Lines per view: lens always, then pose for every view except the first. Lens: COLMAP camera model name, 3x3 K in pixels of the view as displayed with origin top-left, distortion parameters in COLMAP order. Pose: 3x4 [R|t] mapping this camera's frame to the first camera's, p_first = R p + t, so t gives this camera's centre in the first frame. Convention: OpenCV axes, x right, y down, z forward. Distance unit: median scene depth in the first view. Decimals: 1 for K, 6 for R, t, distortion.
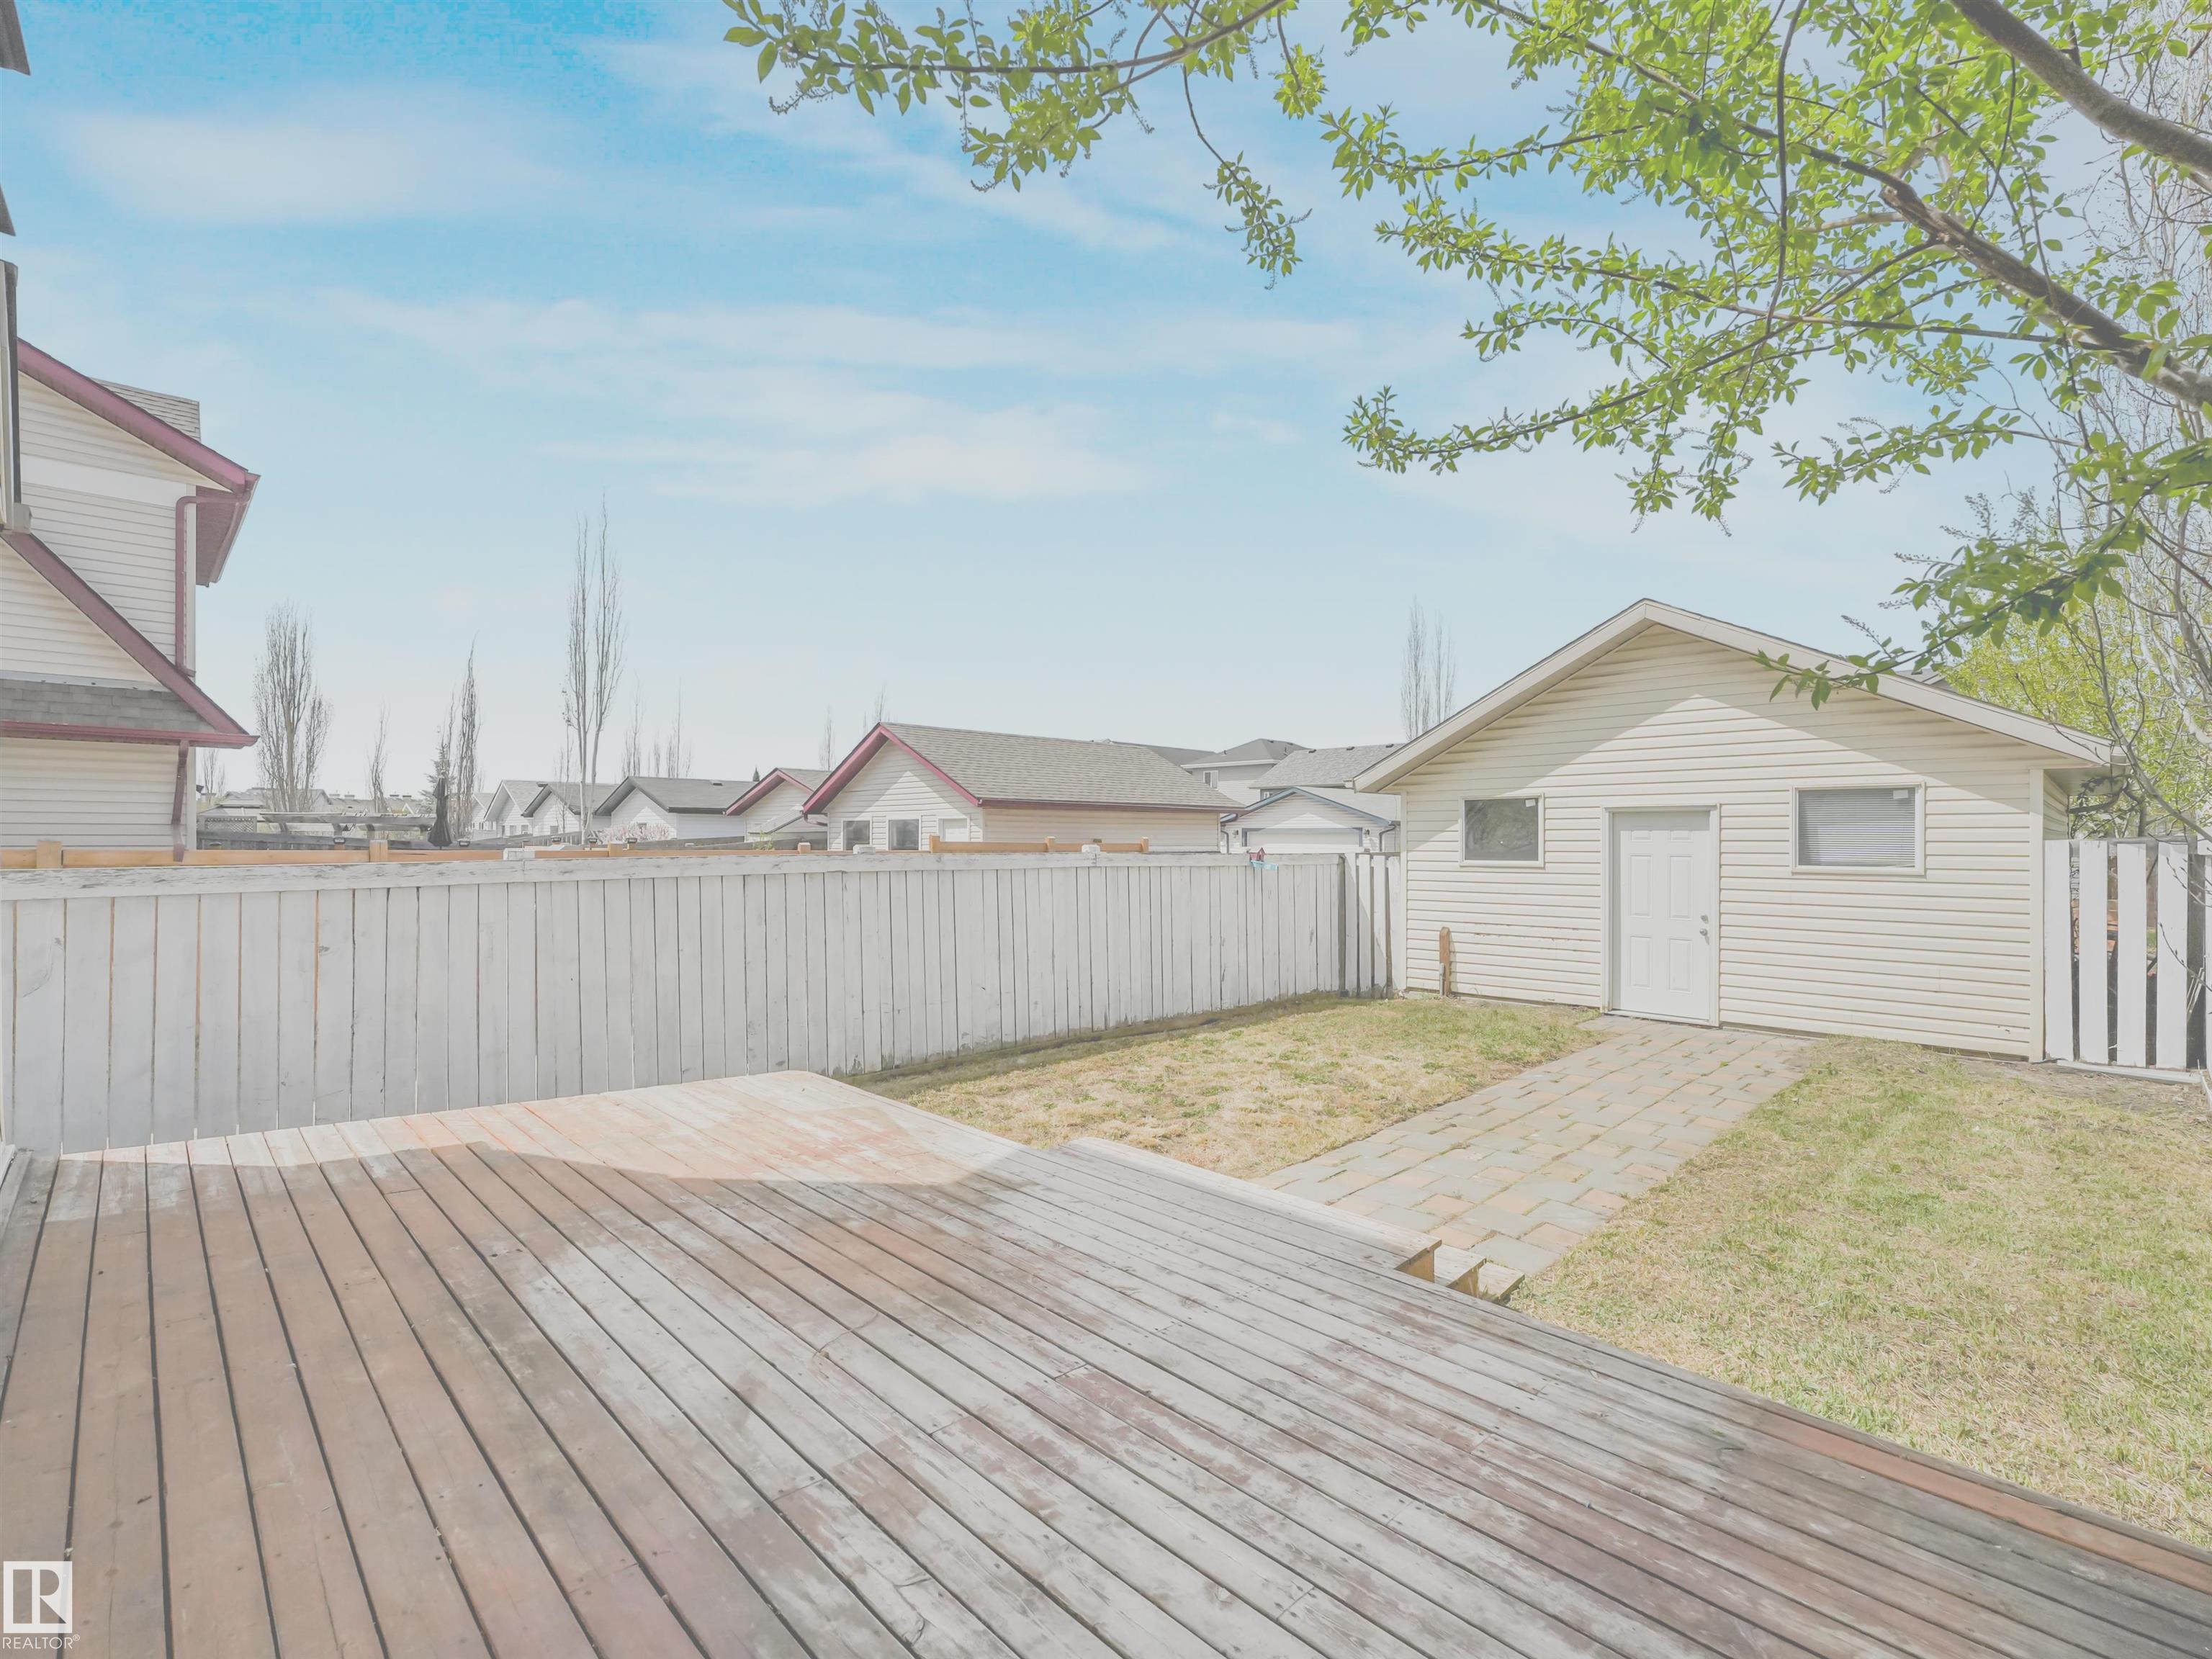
lens RADIAL K [[995.7, 0, 1118.3], [0, 995.7, 838.0], [0, 0, 1]] dist [-0.000492, 0.000523]
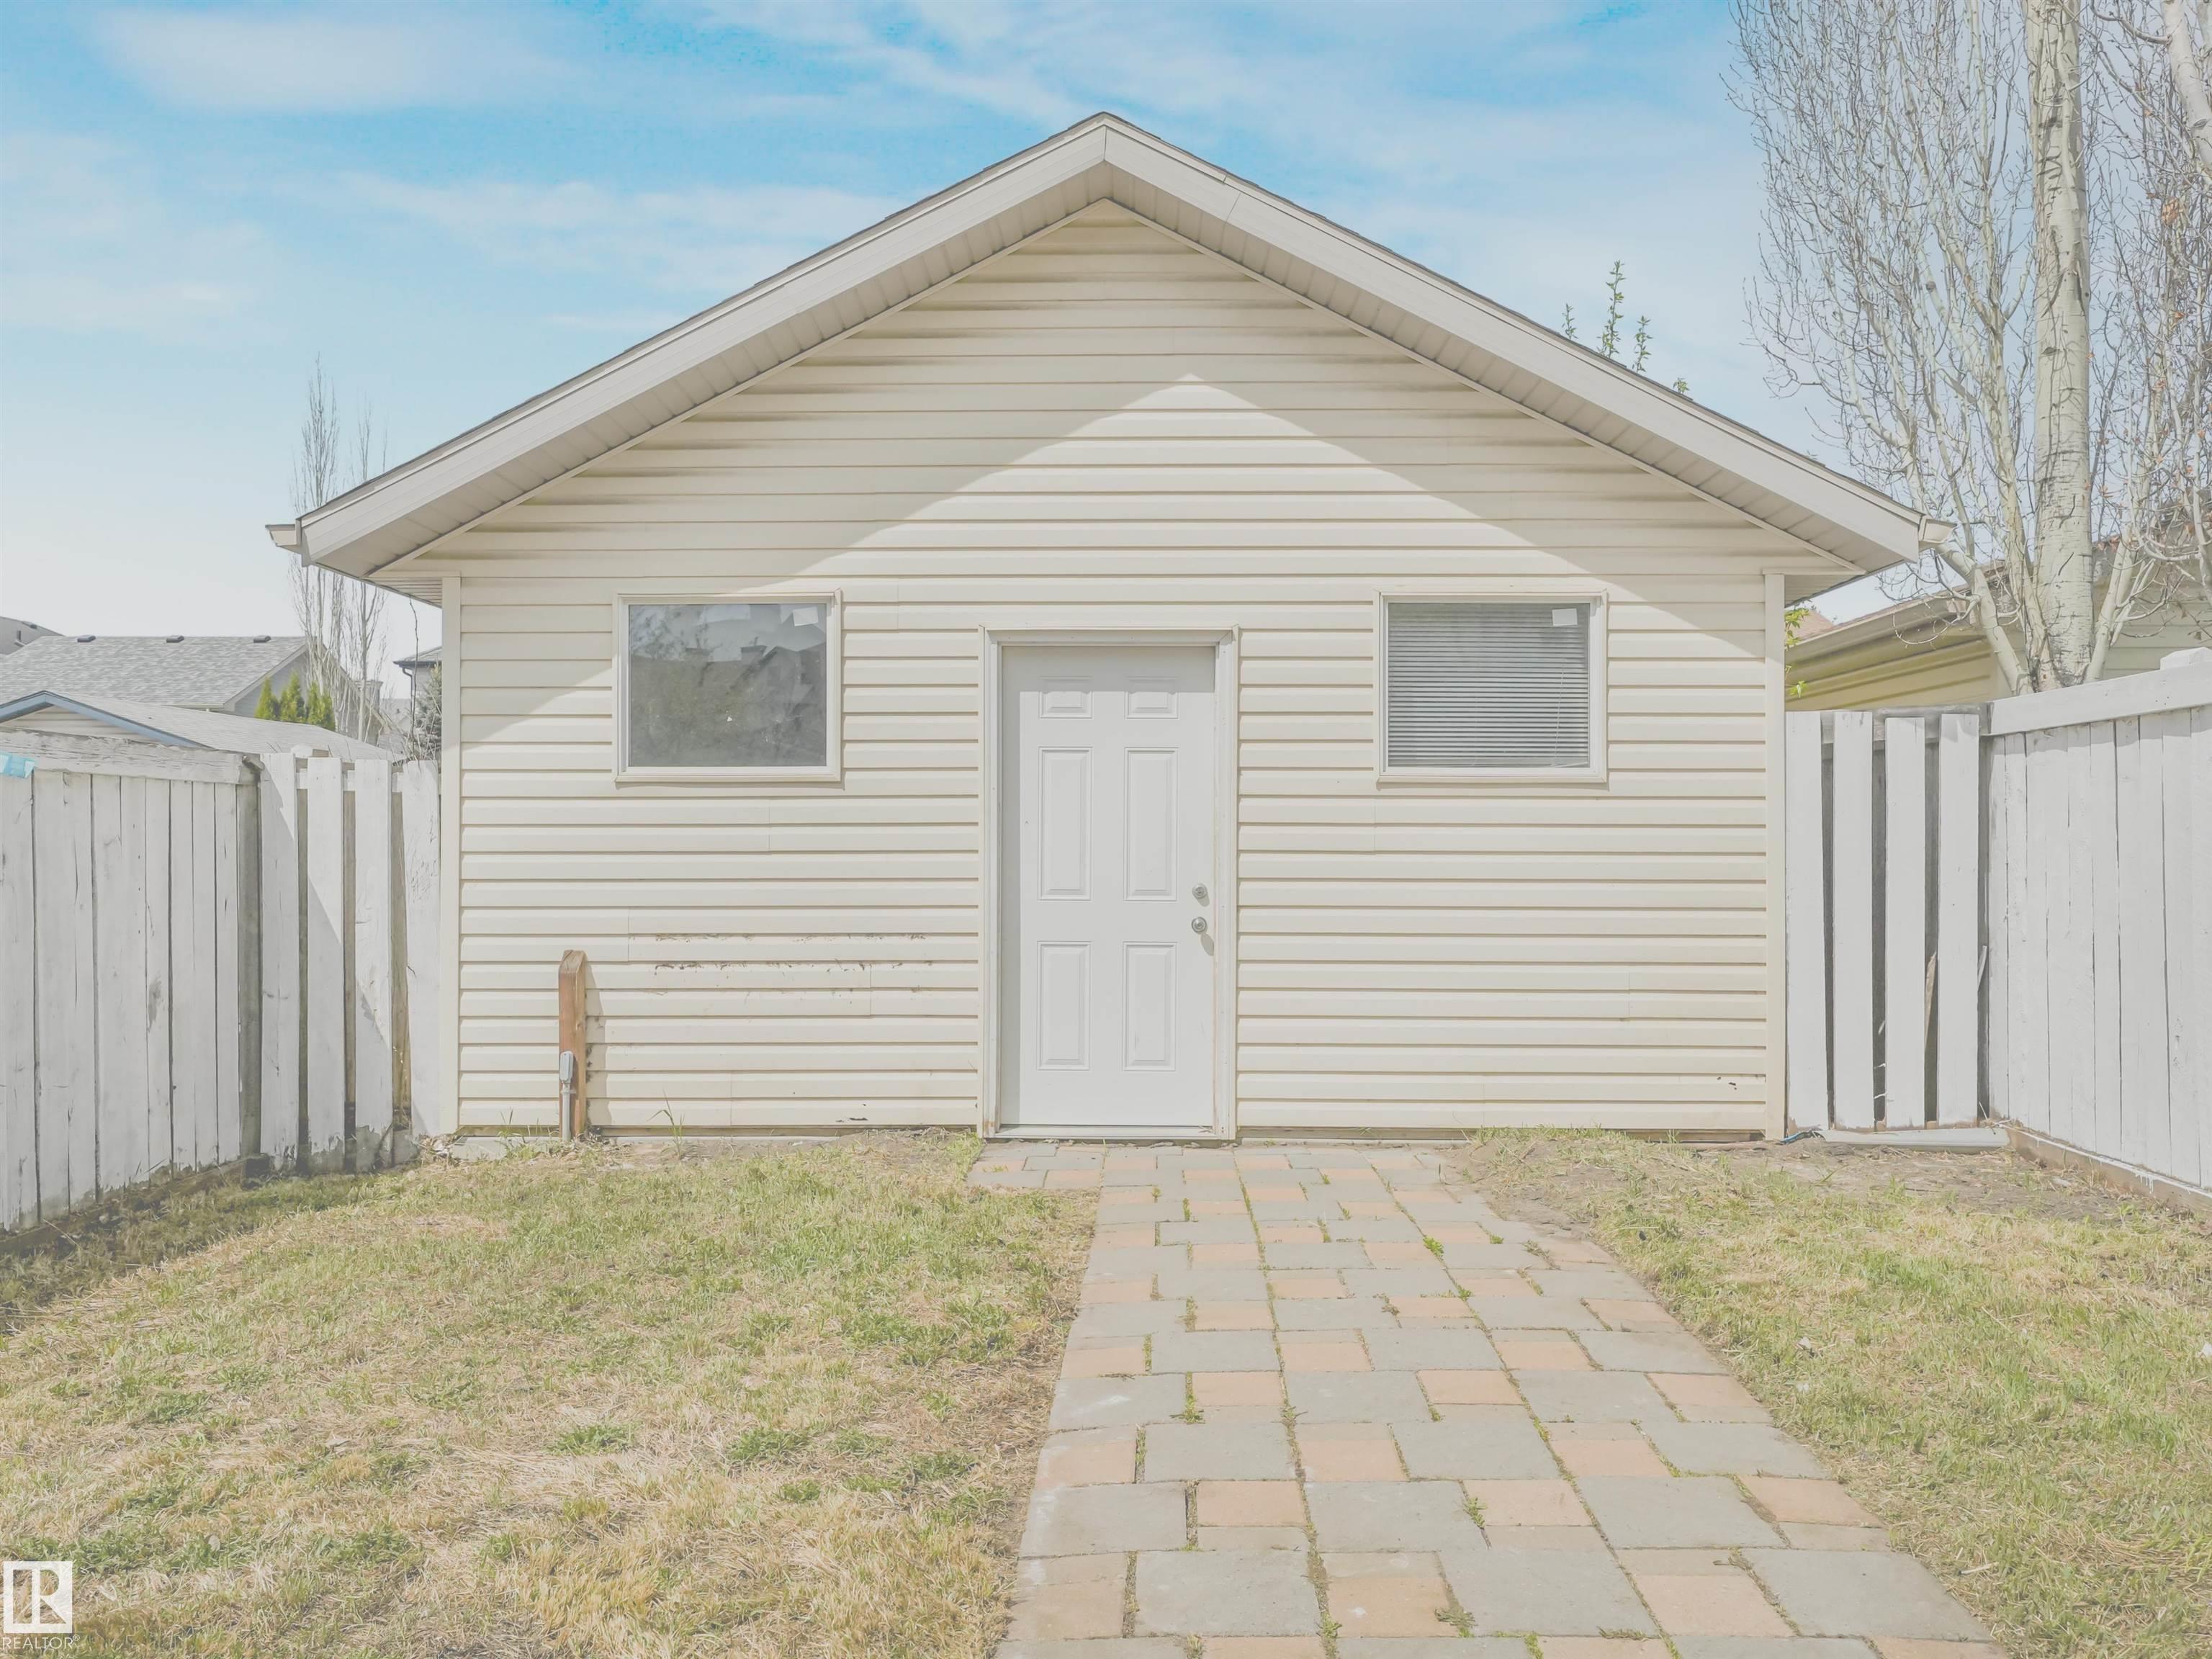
lens RADIAL K [[1639.8, 0, 1115.3], [0, 1639.8, 834.5], [0, 0, 1]] dist [-0.001607, 0.002300]
pose [[0.725859, 0.004042, 0.687831, 0.079020], [-0.001728, 0.999990, -0.004053, 0.065564], [-0.687841, 0.001753, 0.725859, 0.573621]]
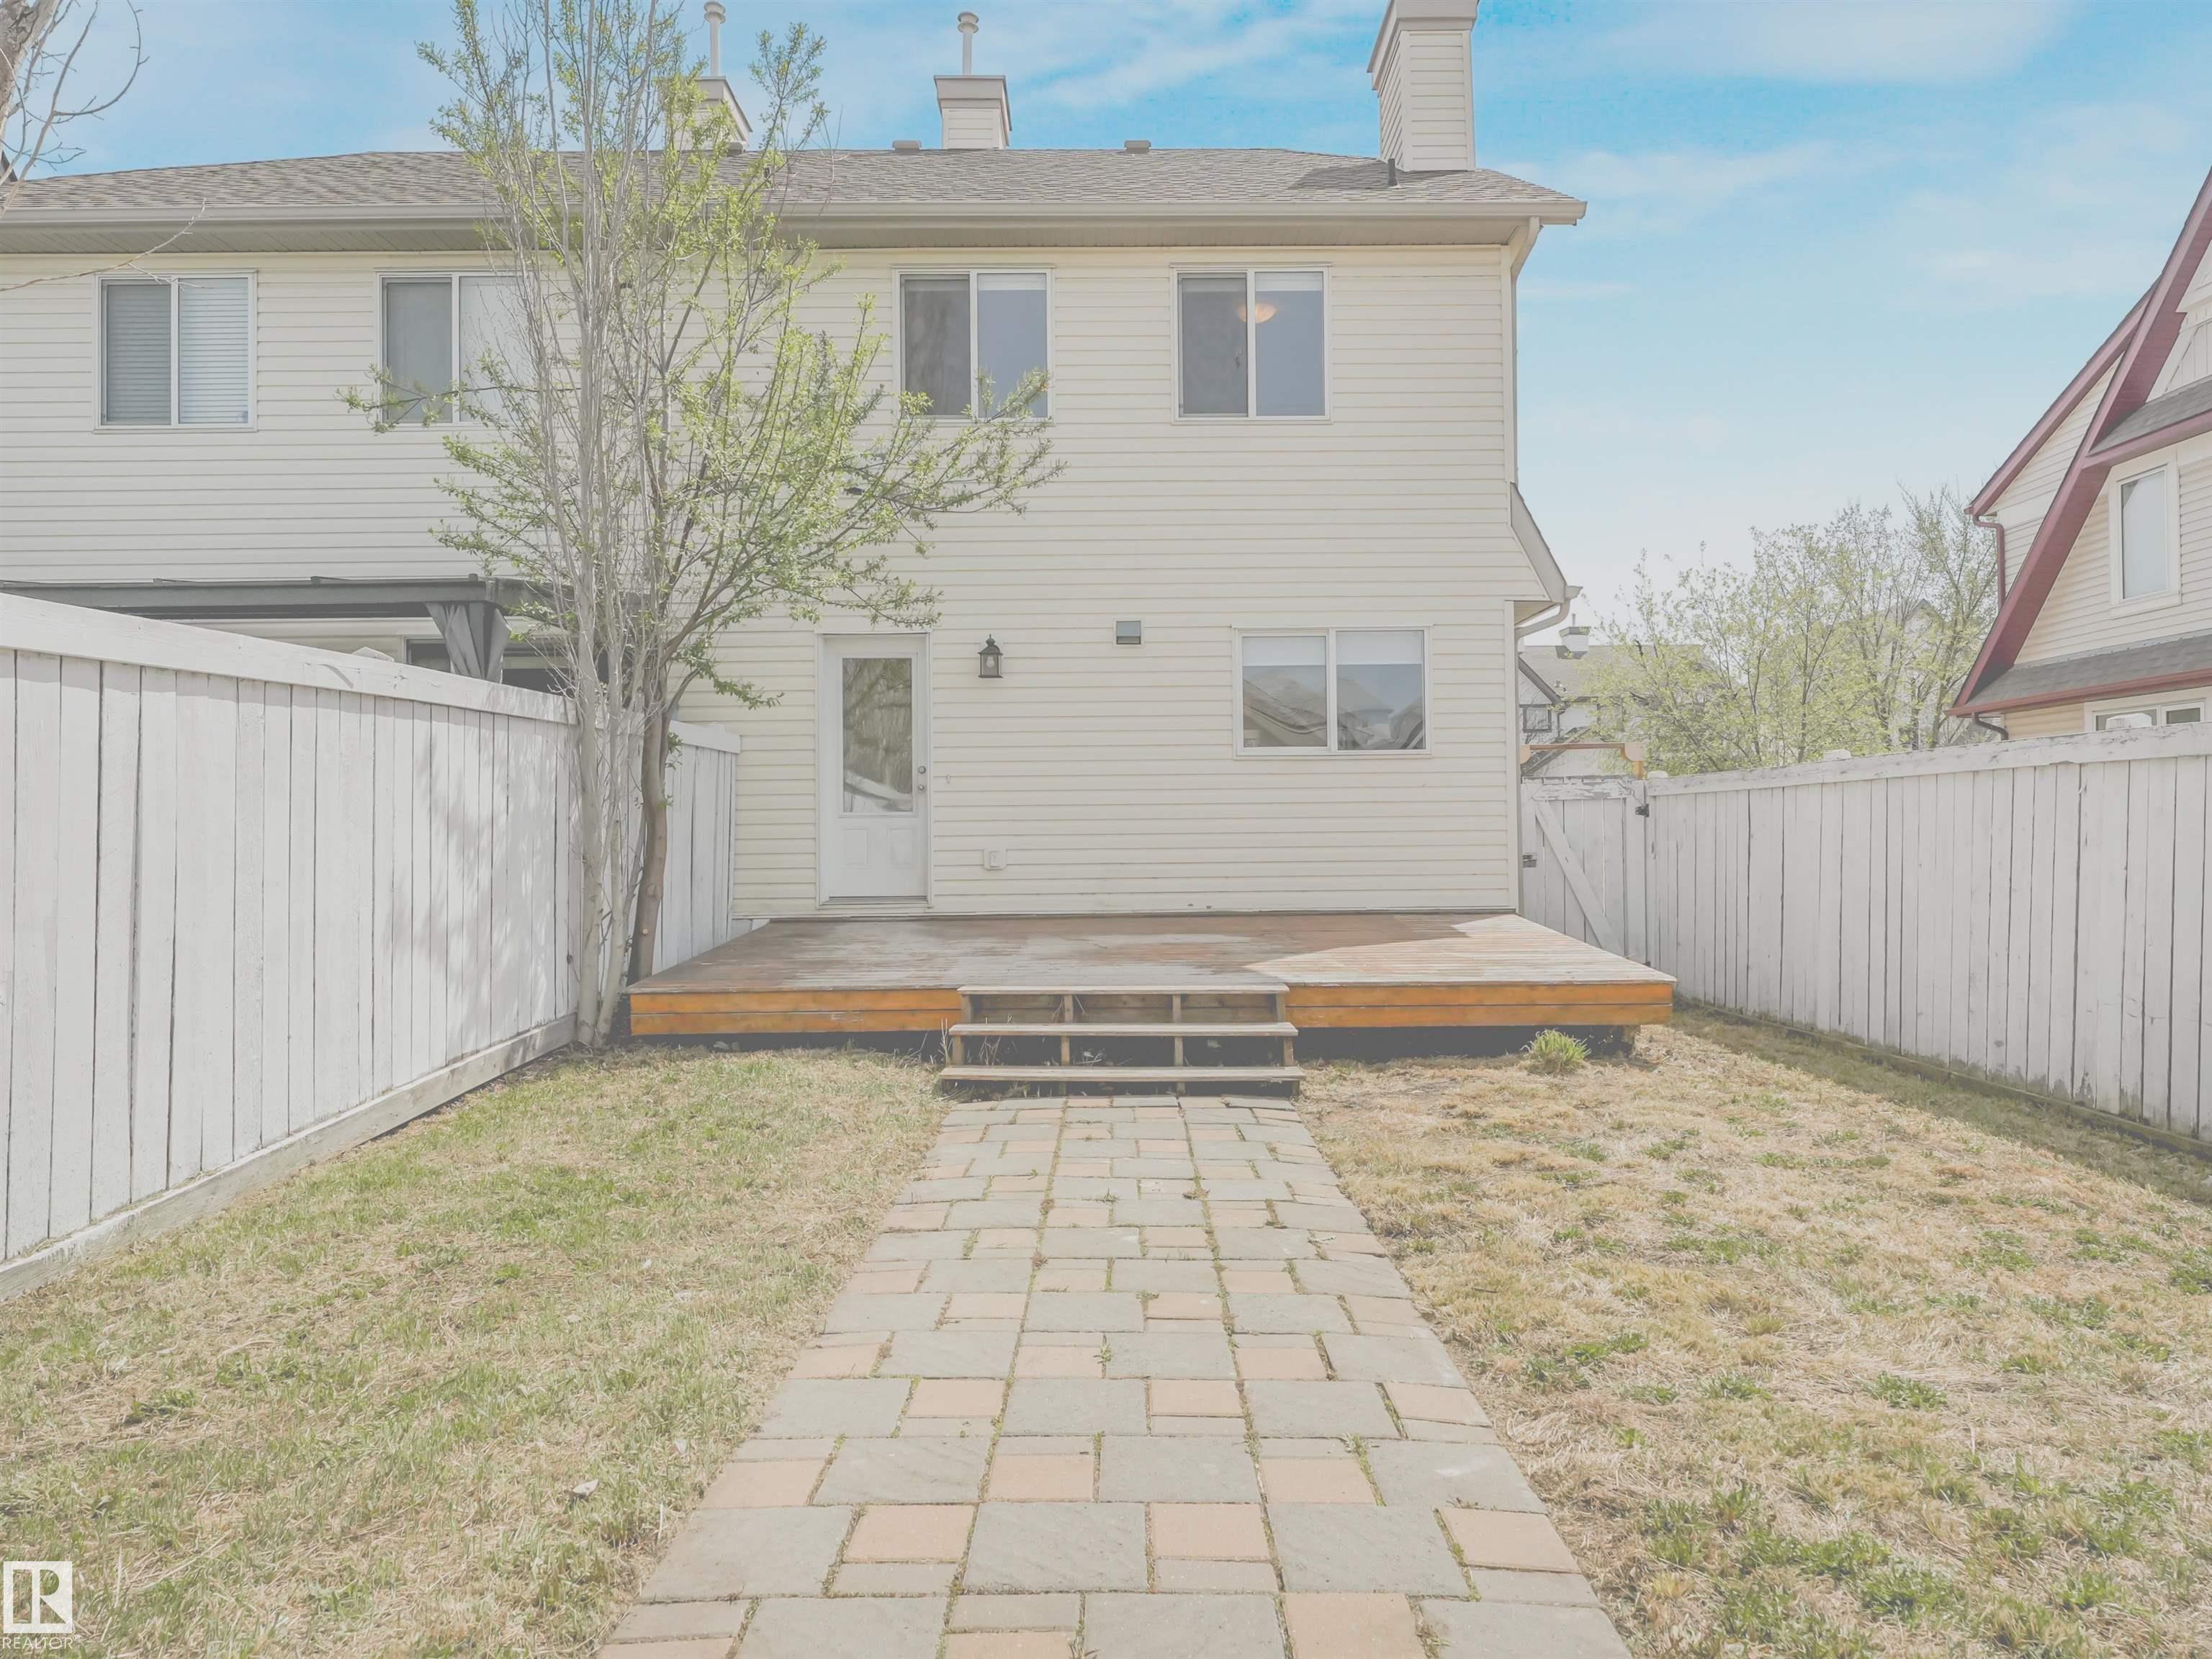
lens RADIAL K [[1365.5, 0, 1131.0], [0, 1365.5, 814.1], [0, 0, 1]] dist [-0.001427, 0.001168]
pose [[-0.699052, -0.005176, -0.715052, 0.649798], [0.006707, 0.999882, -0.013795, 0.065187], [0.715040, -0.014439, -0.698935, 1.053592]]
